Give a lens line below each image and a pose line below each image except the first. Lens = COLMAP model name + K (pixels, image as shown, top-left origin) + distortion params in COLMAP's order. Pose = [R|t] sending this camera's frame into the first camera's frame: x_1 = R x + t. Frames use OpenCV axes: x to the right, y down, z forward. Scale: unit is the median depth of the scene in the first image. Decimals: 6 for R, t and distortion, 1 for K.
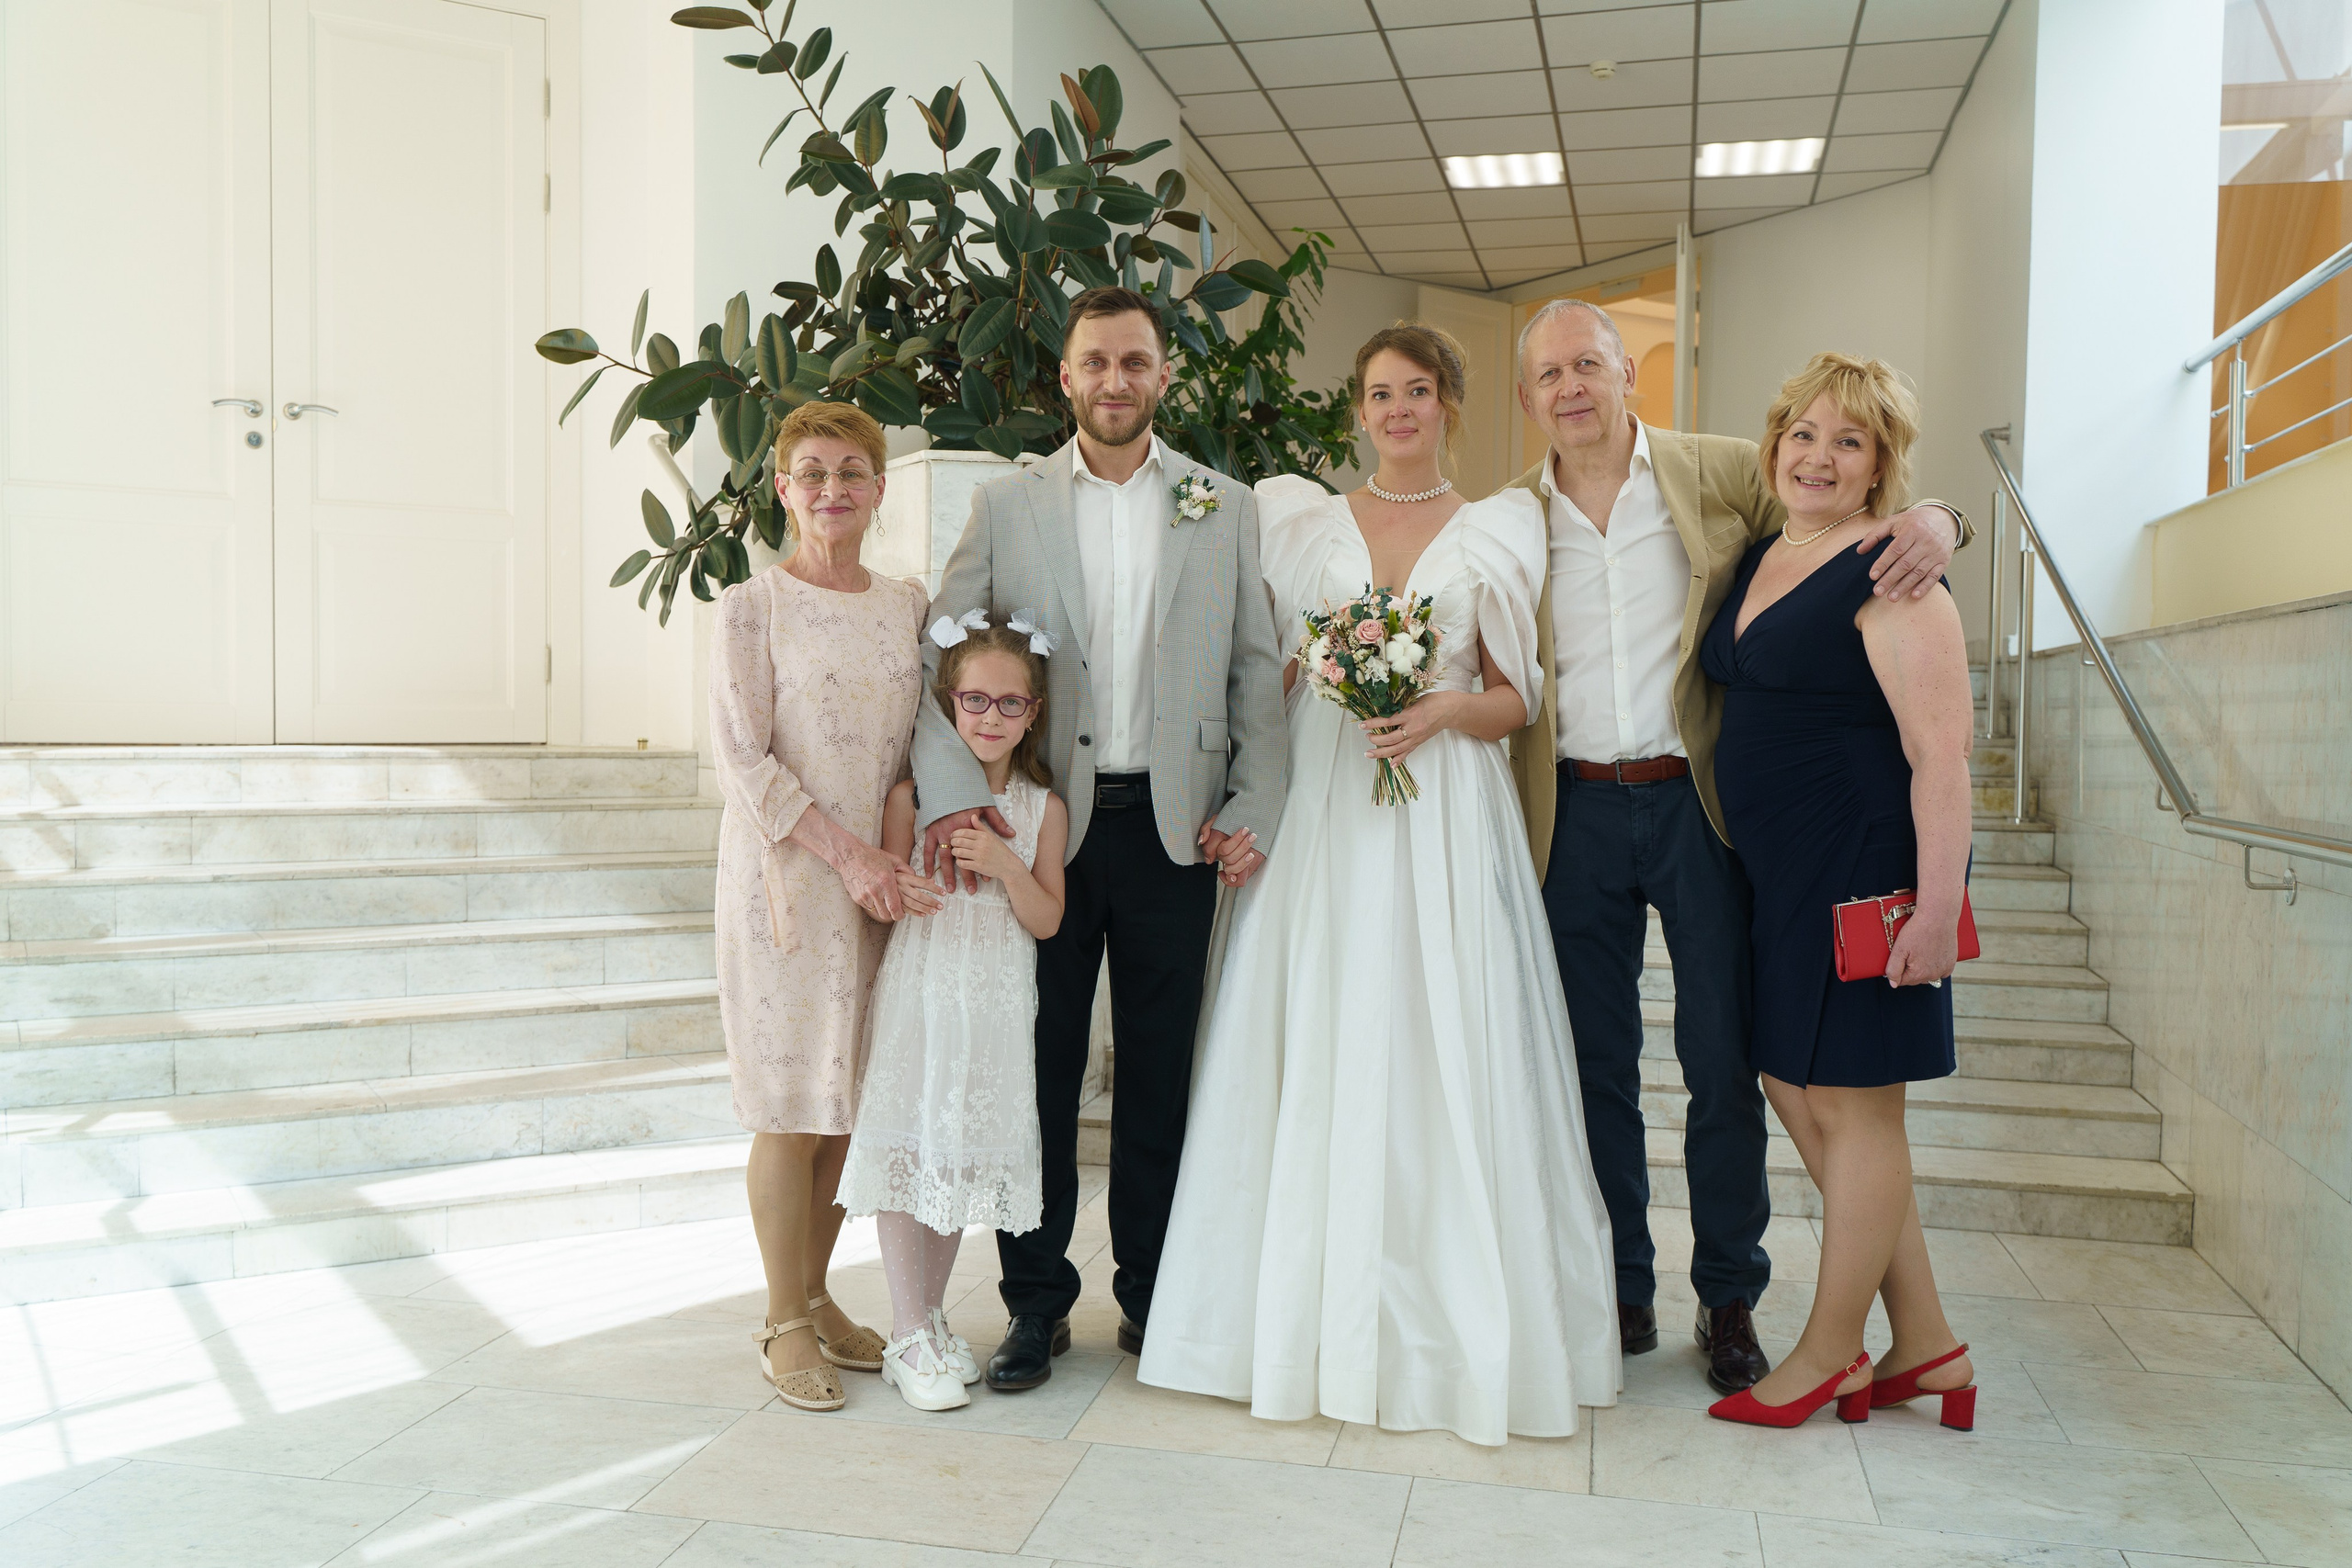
lens RADIAL K [[1852.9, 0, 1176.0], [0, 1852.9, 784.0], [0, 0, 1]] dist [0.000280, -0.007983]
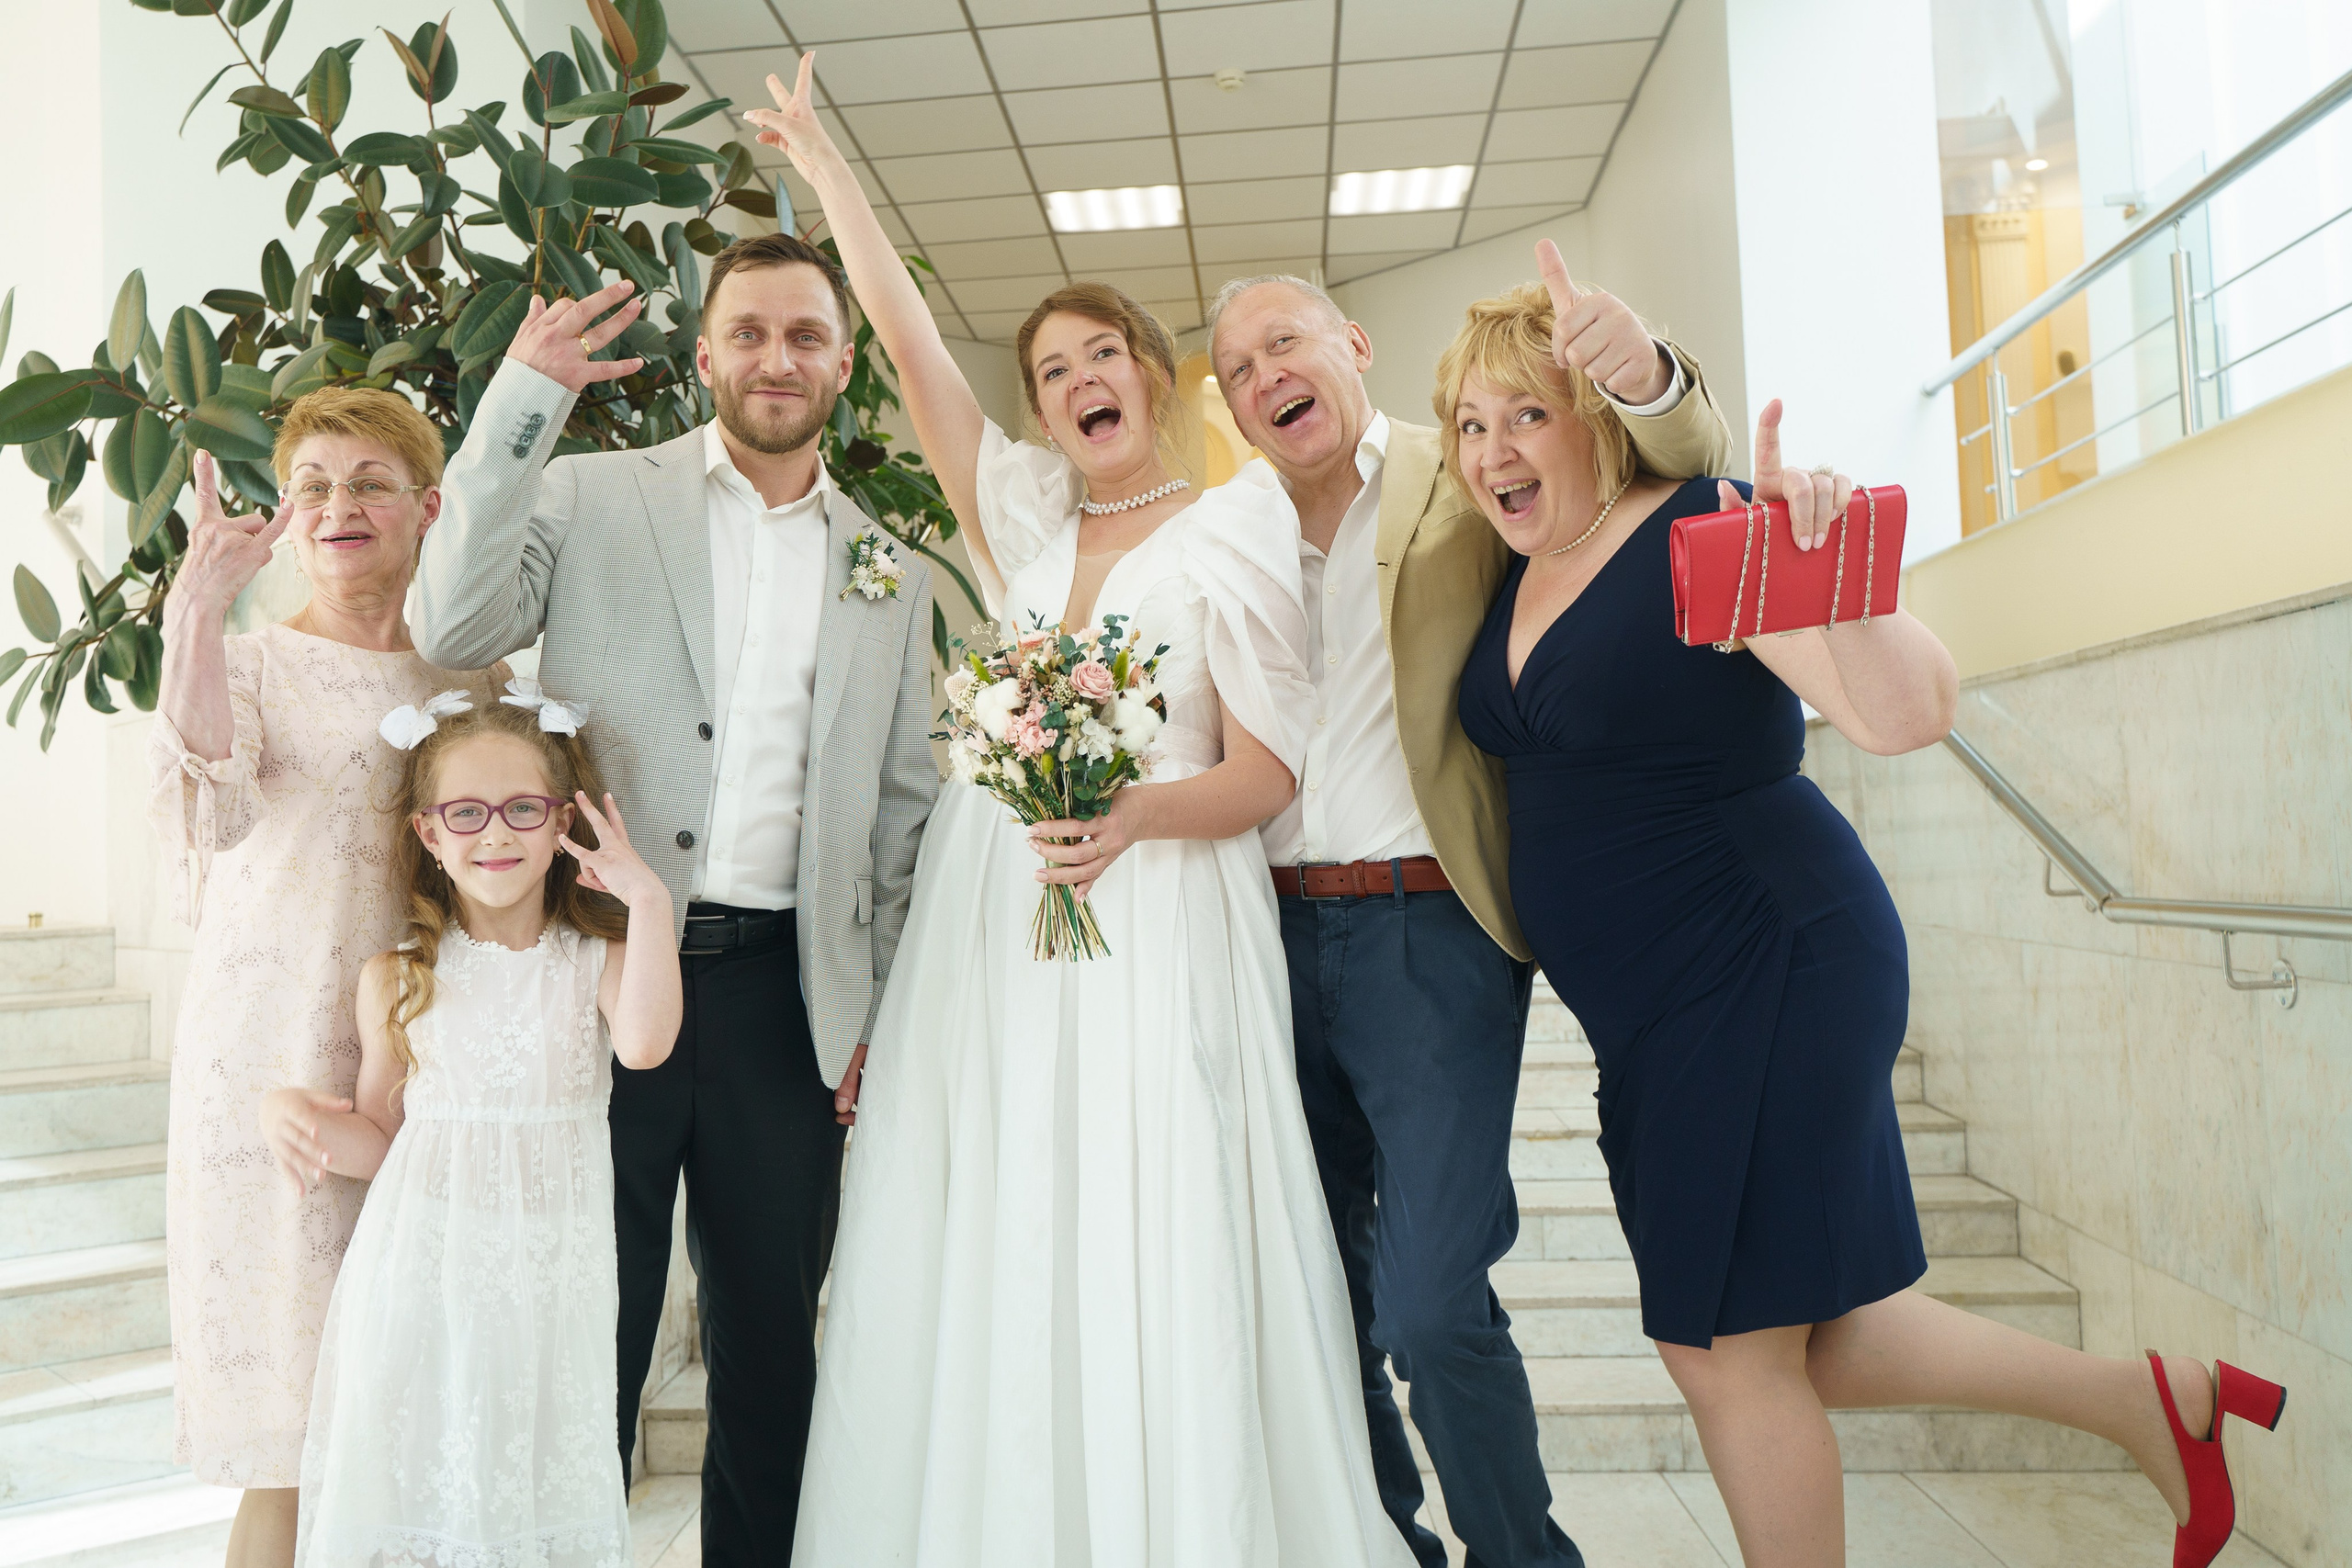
lens RADIAL K [[2092.5, 0, 1031.2], [0, 2092.5, 727.6], [0, 0, 1]] dist [-0.000660, 0.001597]
pose [[0.989977, -0.040019, 0.135442, -0.008229], [0.053488, 0.993815, -0.097316, 0.005586], [-0.130710, 0.103586, 0.985994, 0.156902]]
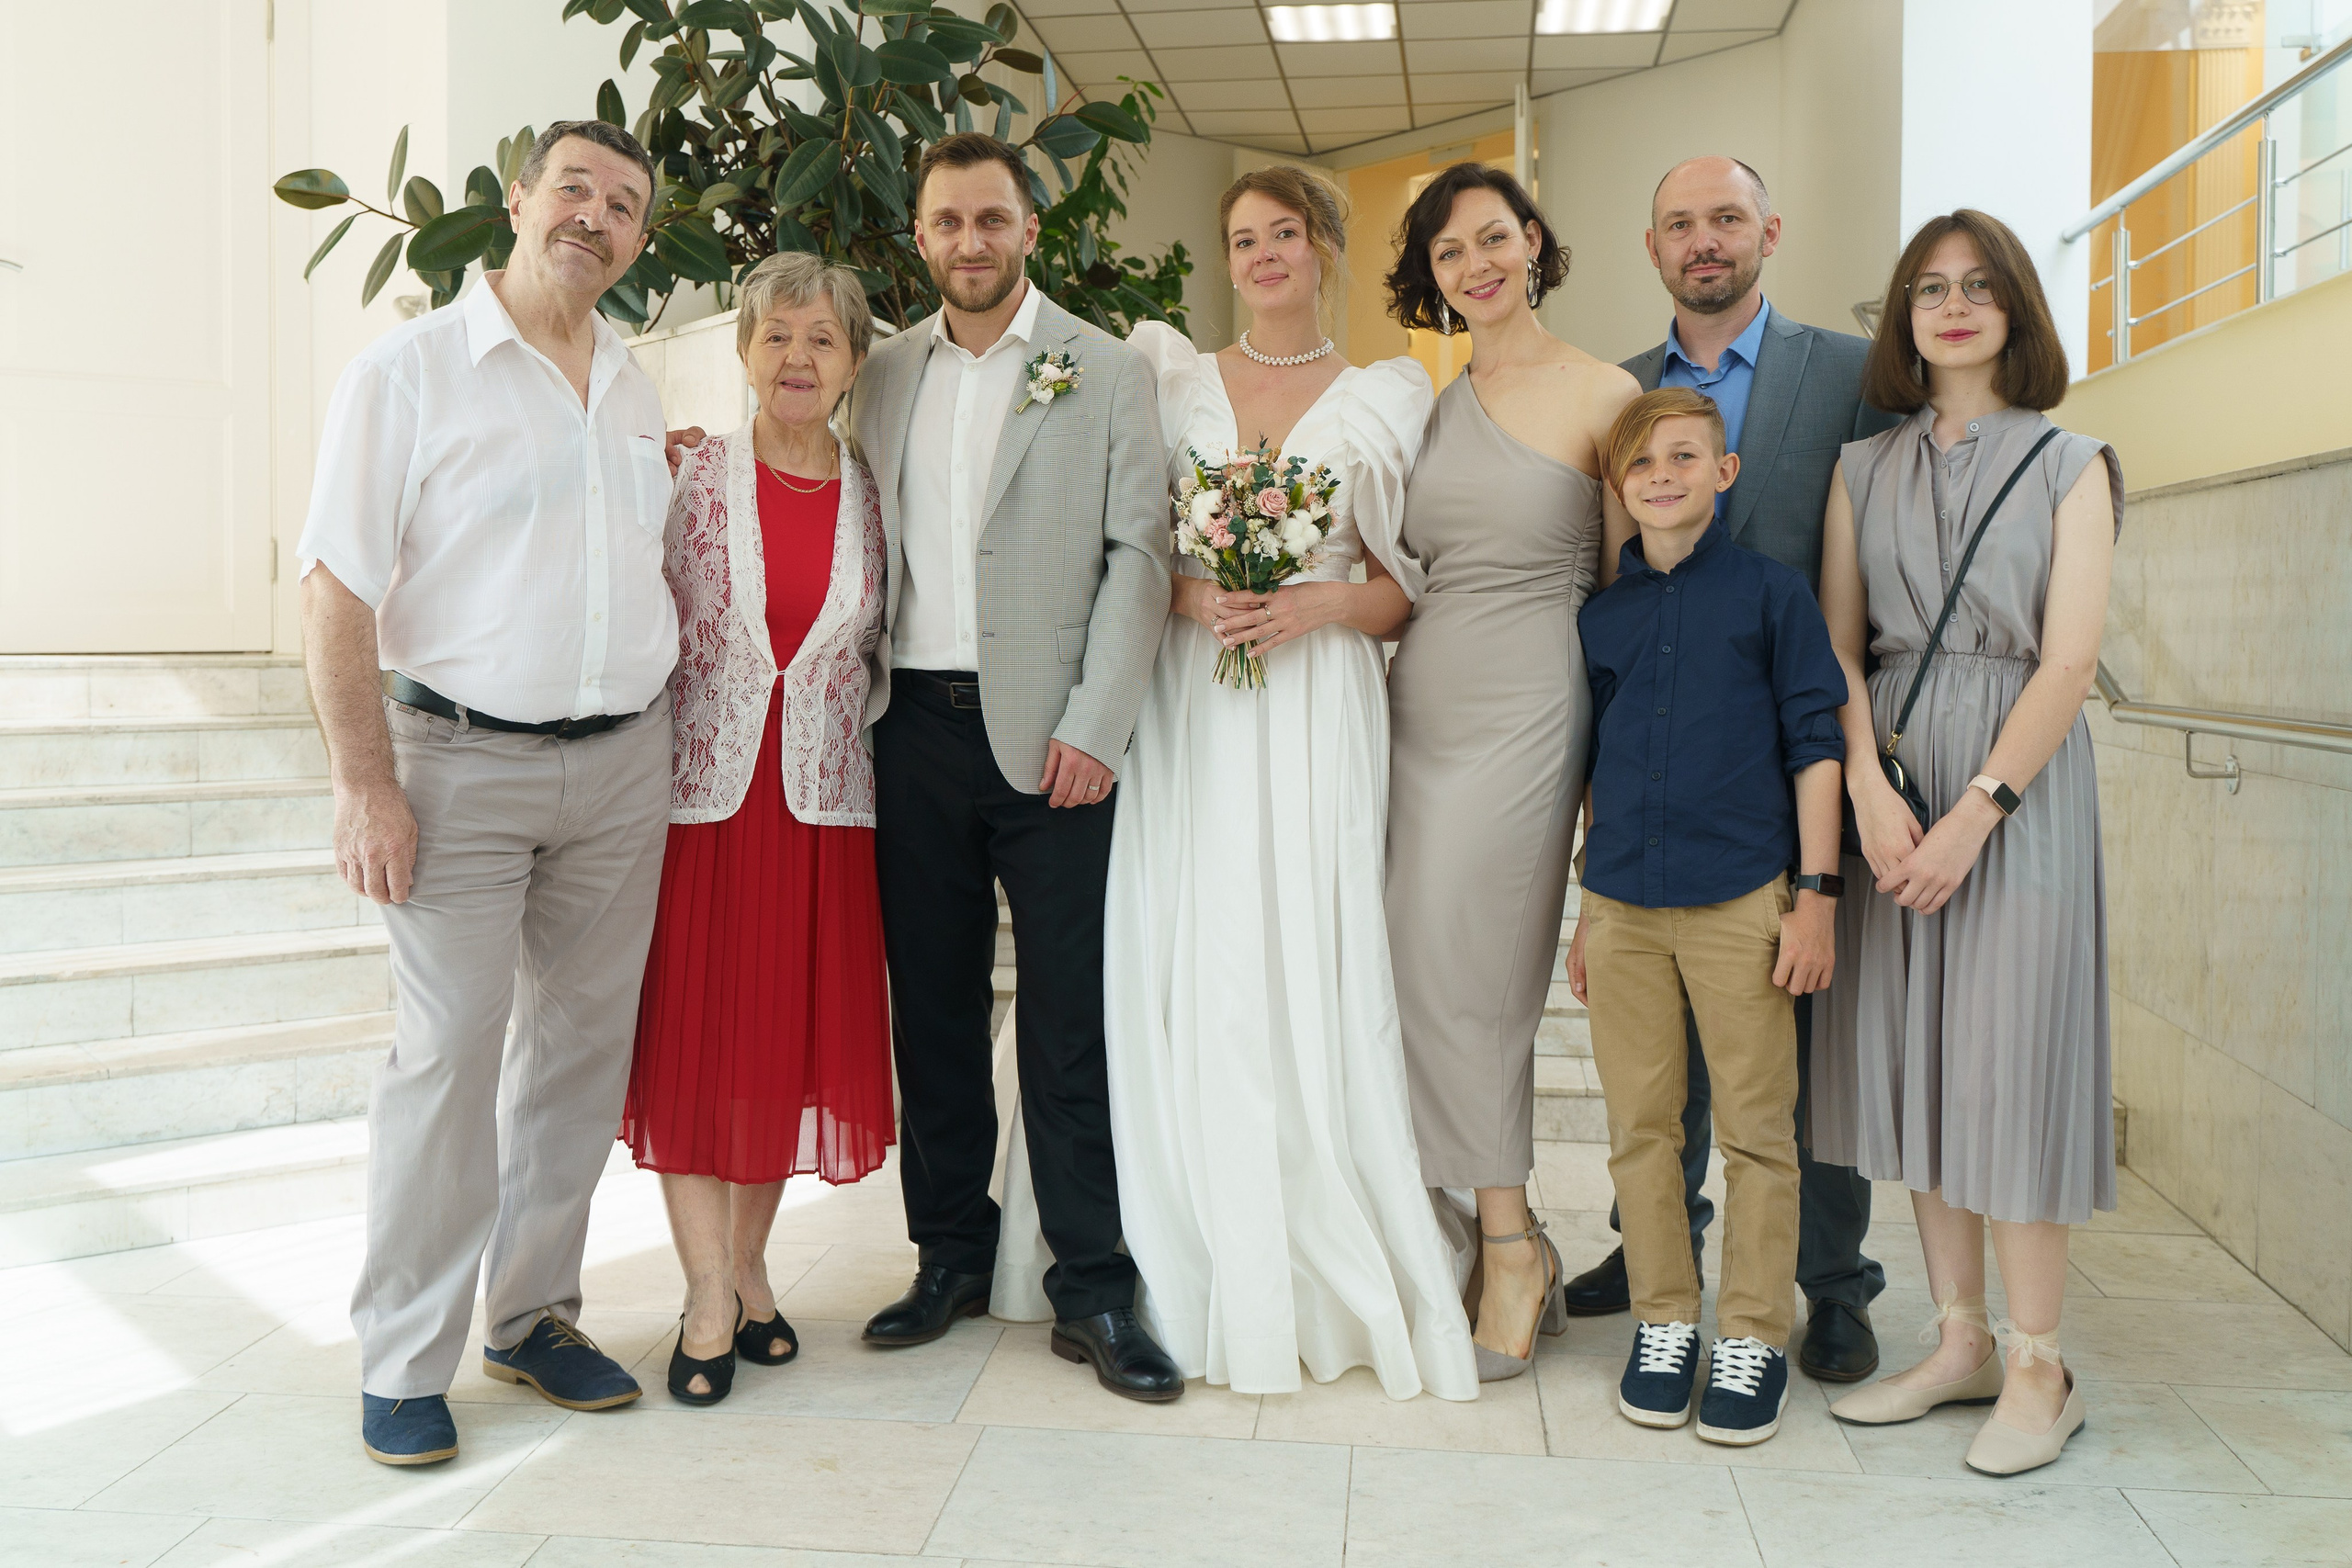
lens RADIAL K [[2046.5, 0, 1153.1], [0, 2046.5, 666.2], [0, 0, 1]] dist [-0.002907, 0.001698]
pose [[0.995114, -0.010715, 0.098150, -0.032980], [0.012382, 0.999789, -0.016388, 0.007582], [-0.097954, 0.017523, 0.995037, 0.012689]]
